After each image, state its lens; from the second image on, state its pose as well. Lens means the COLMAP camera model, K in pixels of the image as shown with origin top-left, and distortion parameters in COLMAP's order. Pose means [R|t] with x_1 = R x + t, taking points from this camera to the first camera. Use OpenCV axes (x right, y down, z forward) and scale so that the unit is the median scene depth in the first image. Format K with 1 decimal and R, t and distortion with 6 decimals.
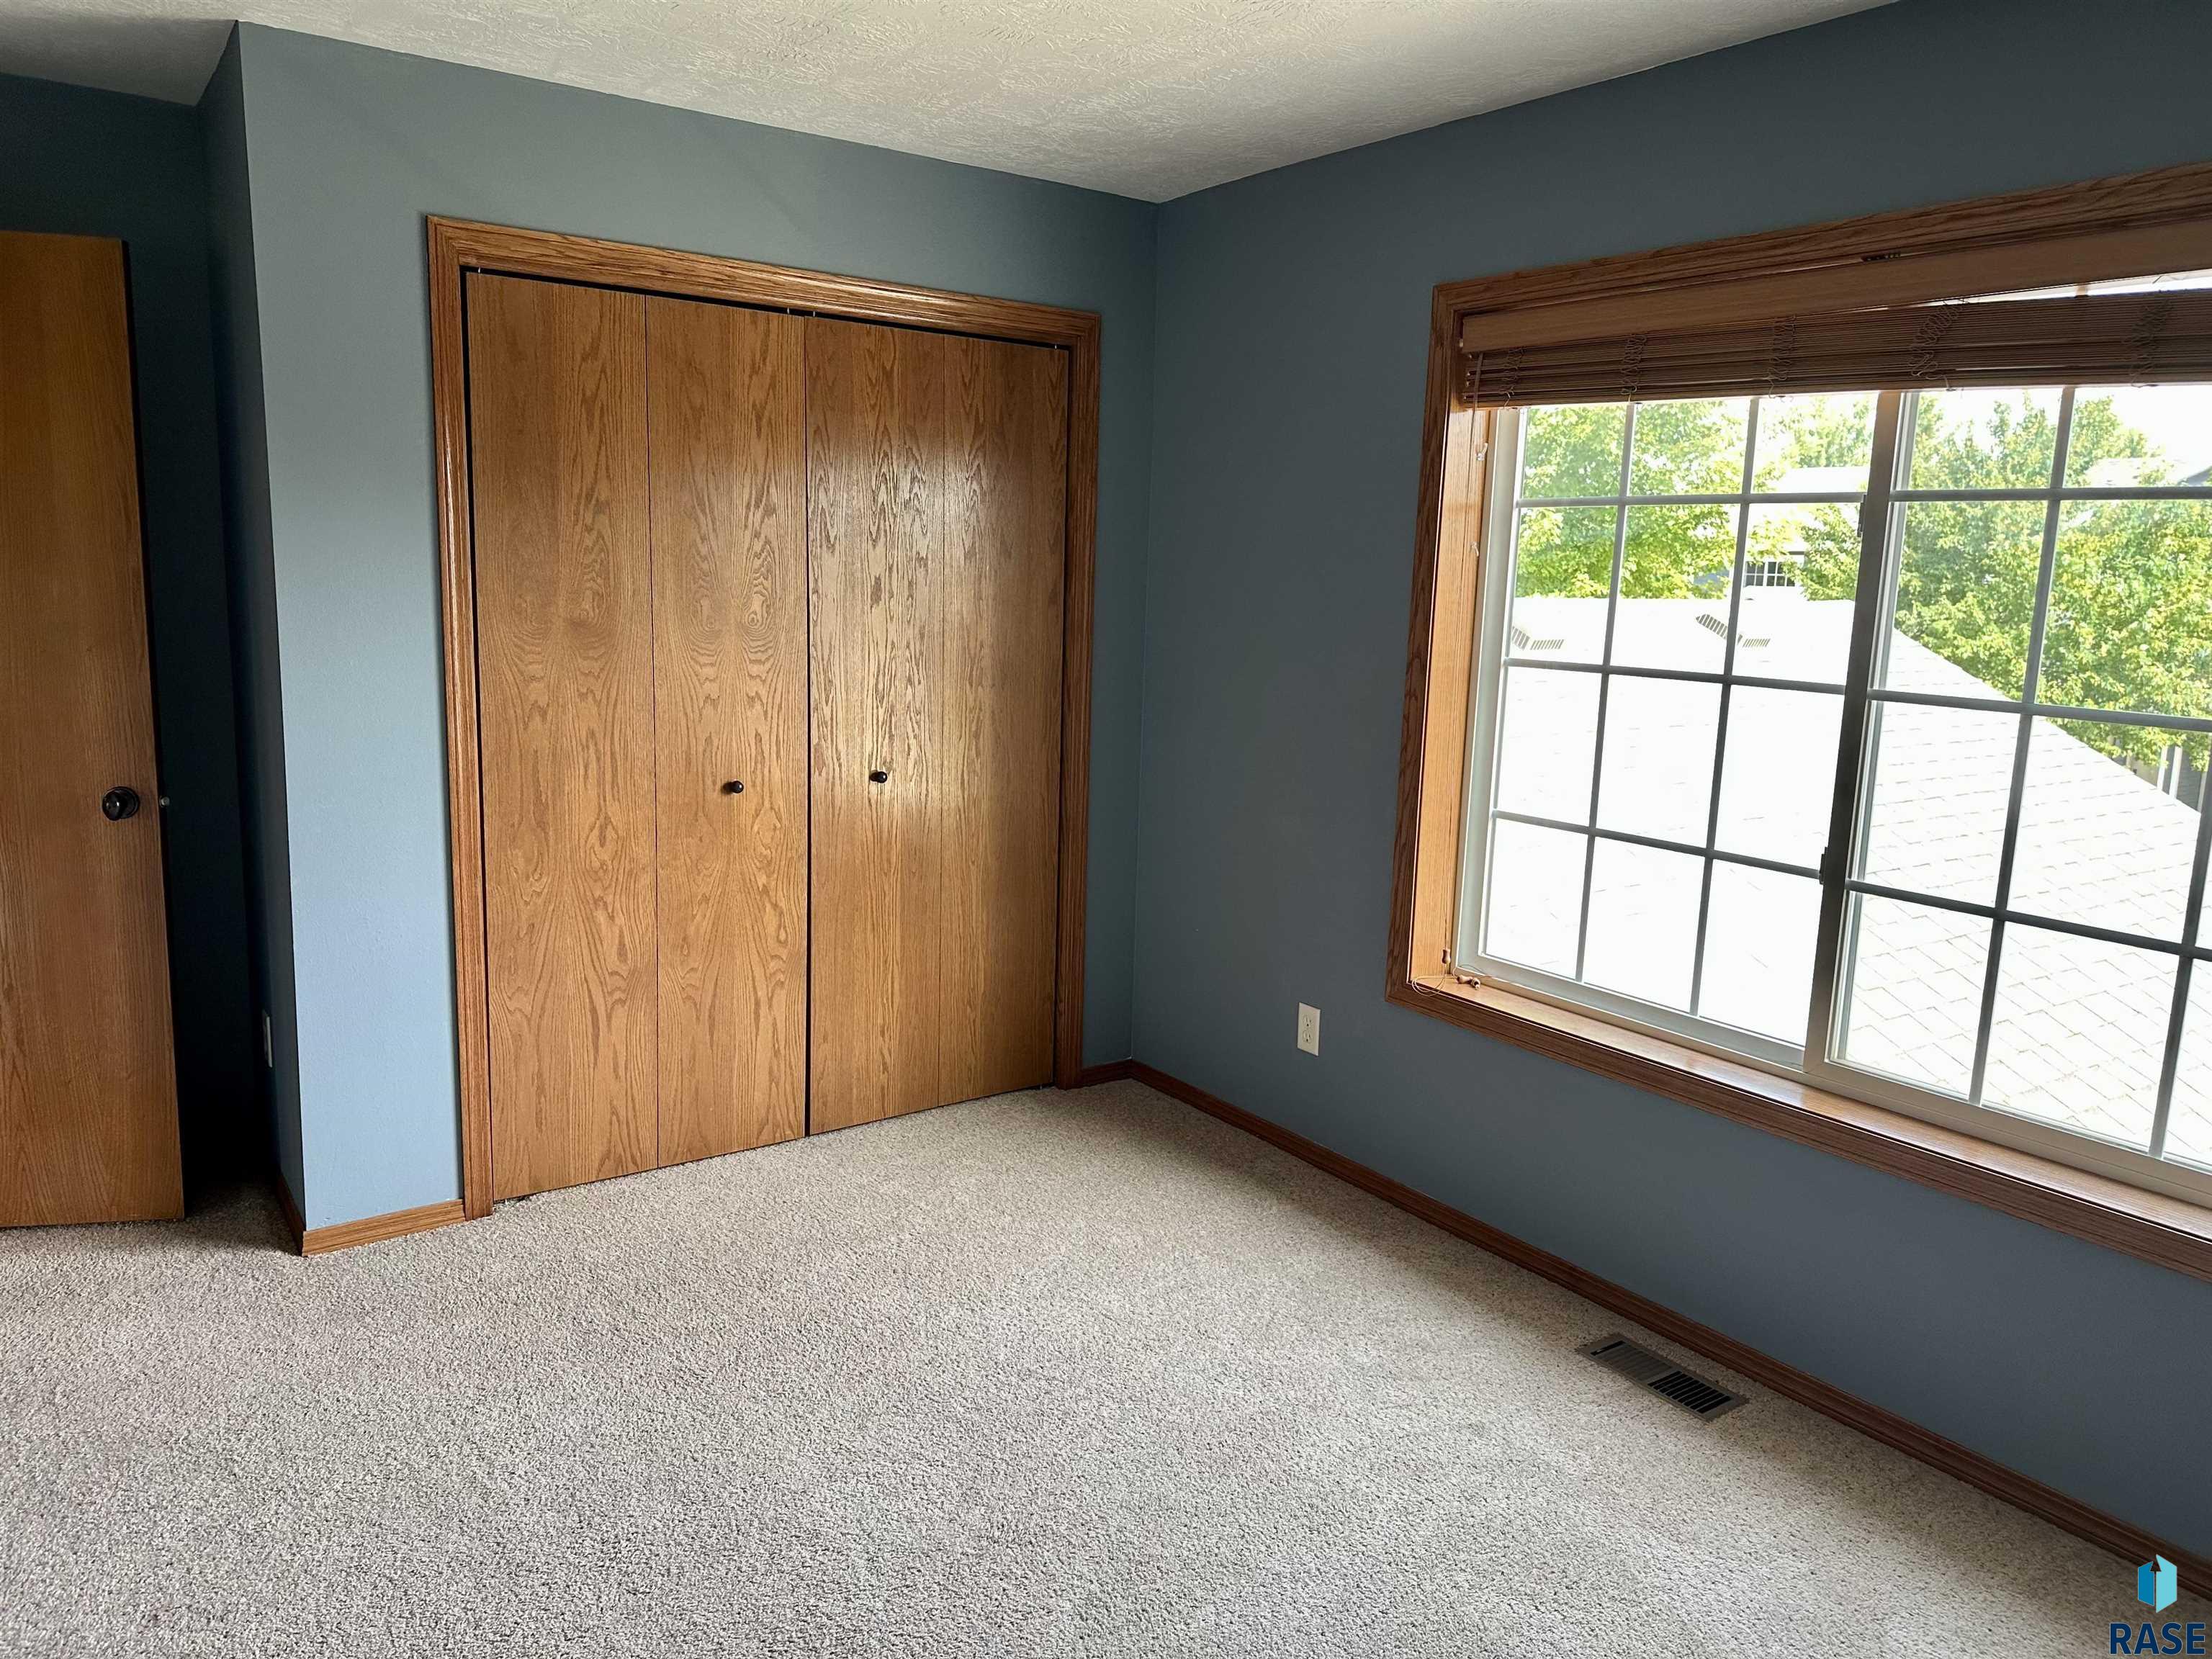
lens RADIAL K [[1570.5, 0, 1096.4], [0, 1570.5, 804.5], [0, 0, 1]] dist [0.037842, -0.000337]
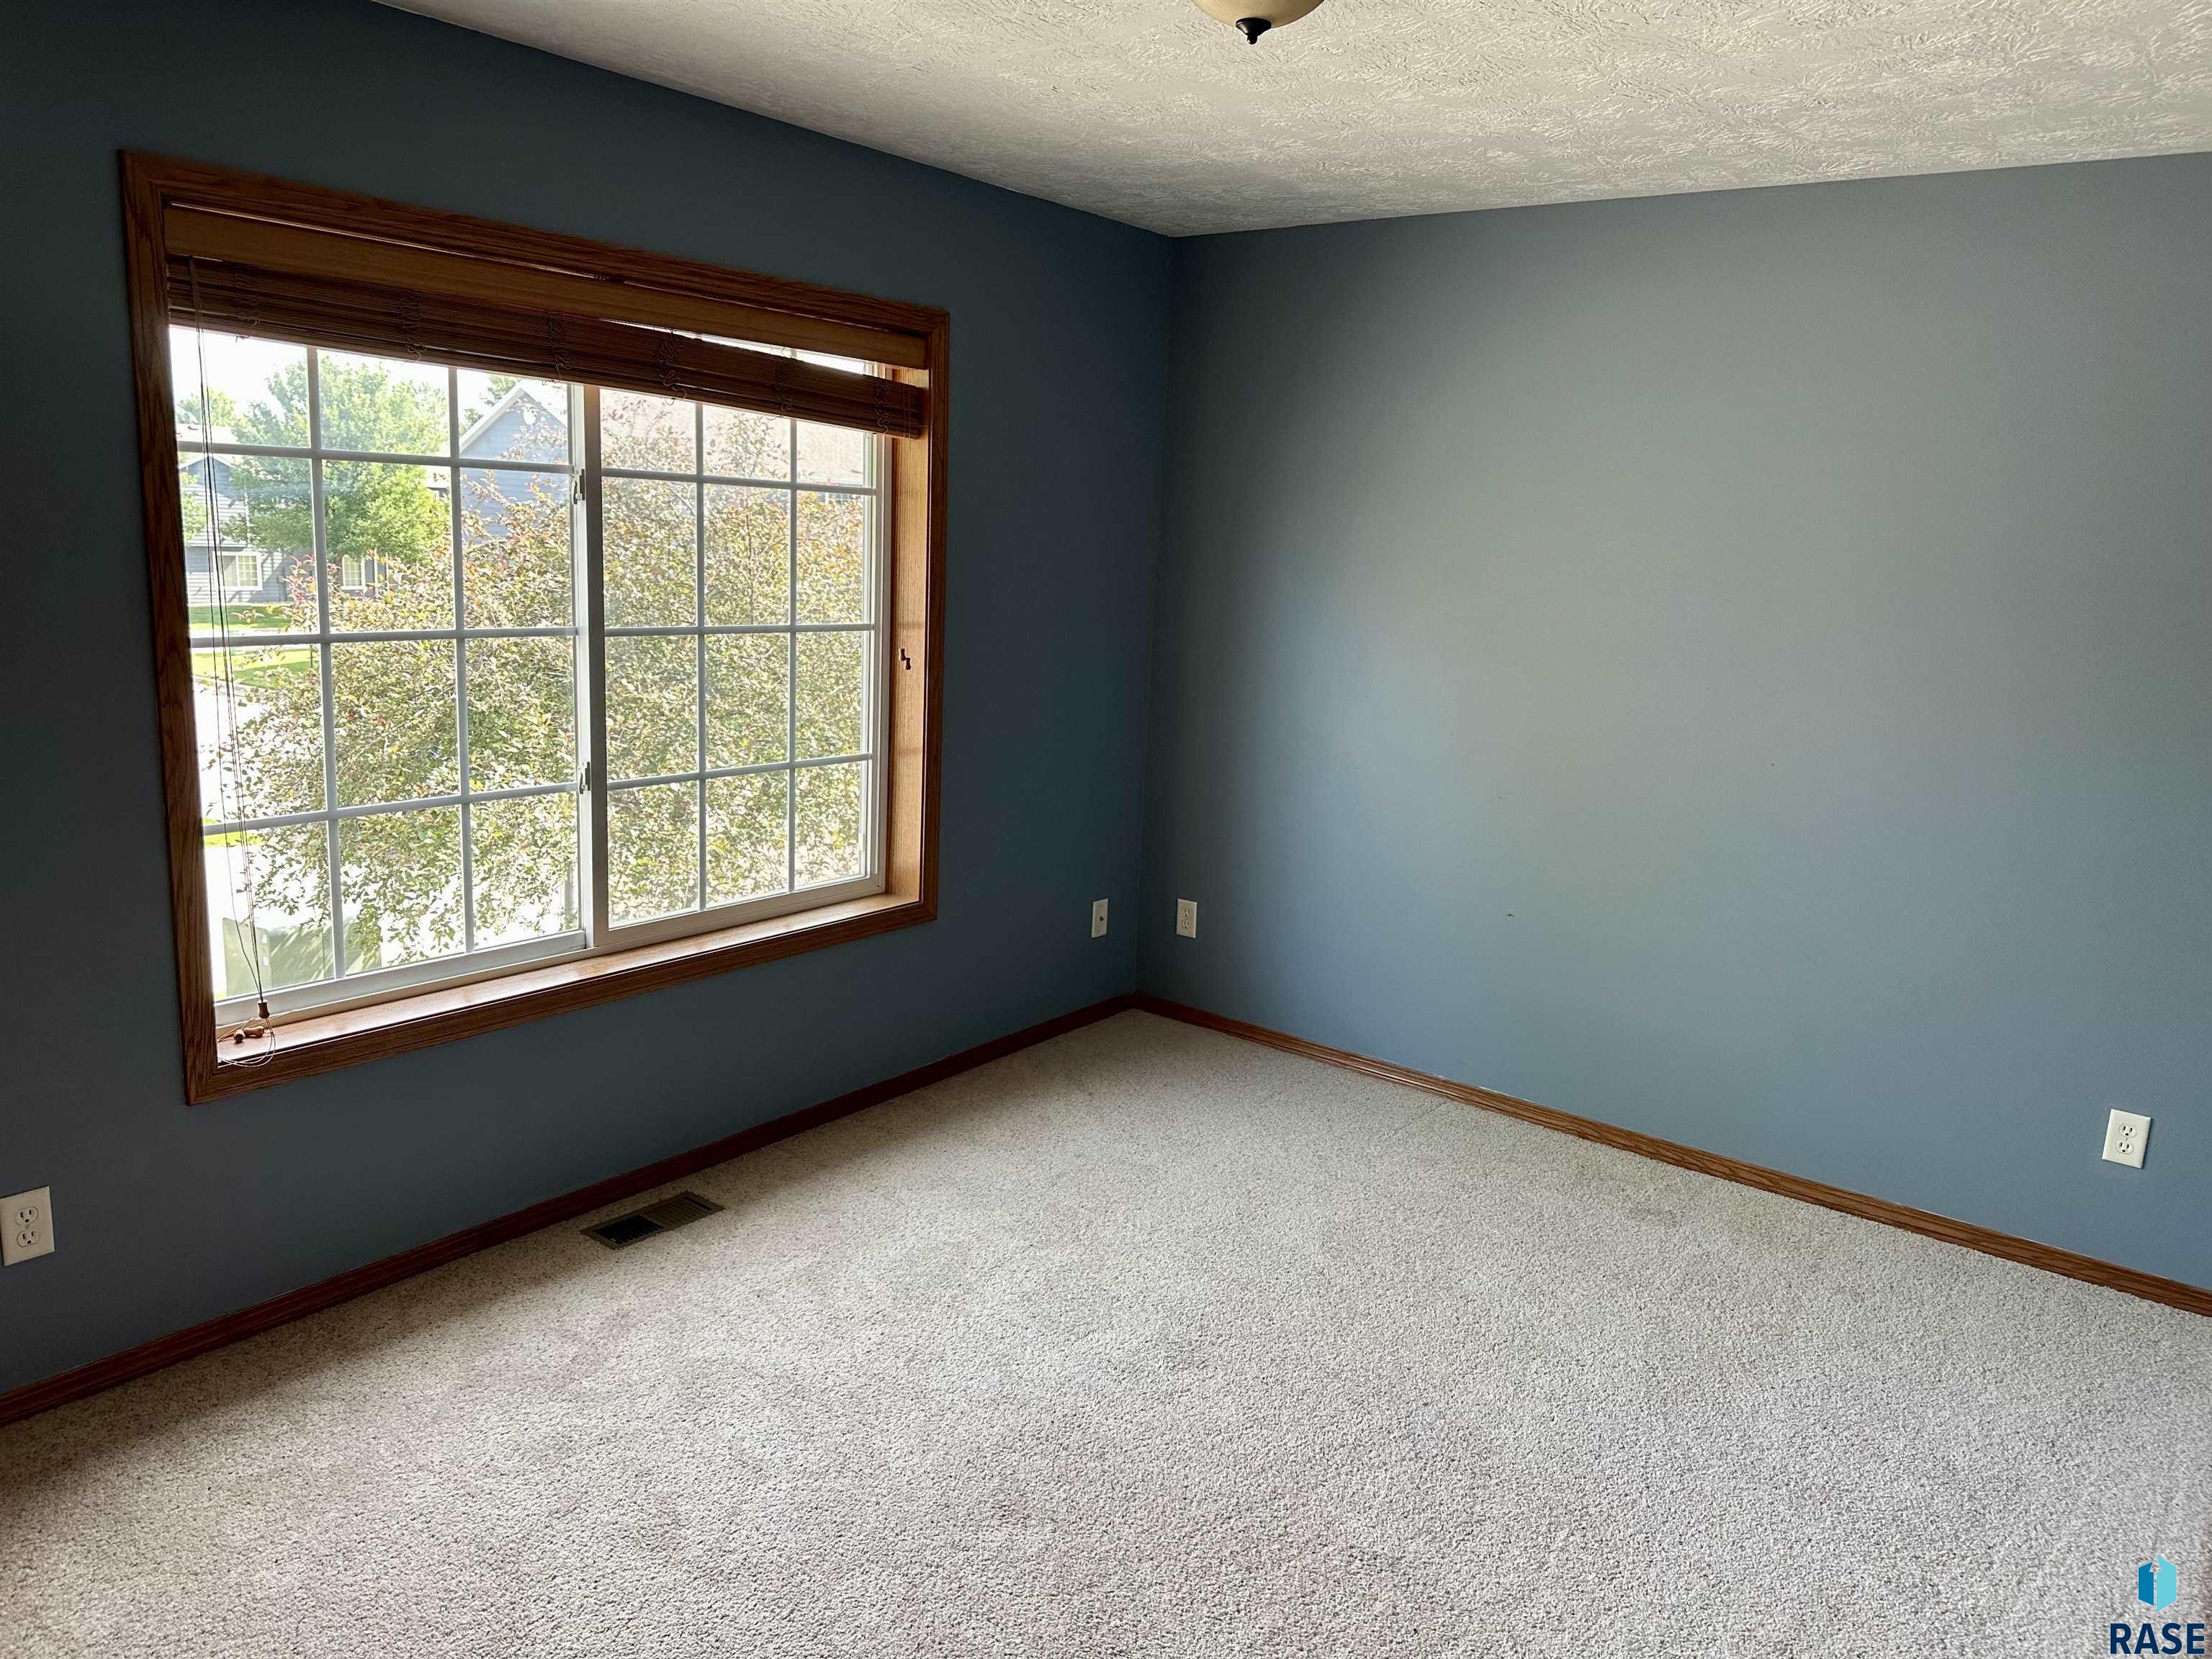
lens RADIAL K [[1564.5, 0, 1106.0], [0, 1564.5, 829.5], [0, 0, 1]] dist [0.022343, -0.002735]
pose [[-0.290069, -0.230036, 0.928948, -0.751687], [0.099493, 0.958173, 0.268340, -0.198481], [-0.951820, 0.170261, -0.255049, 0.901927]]
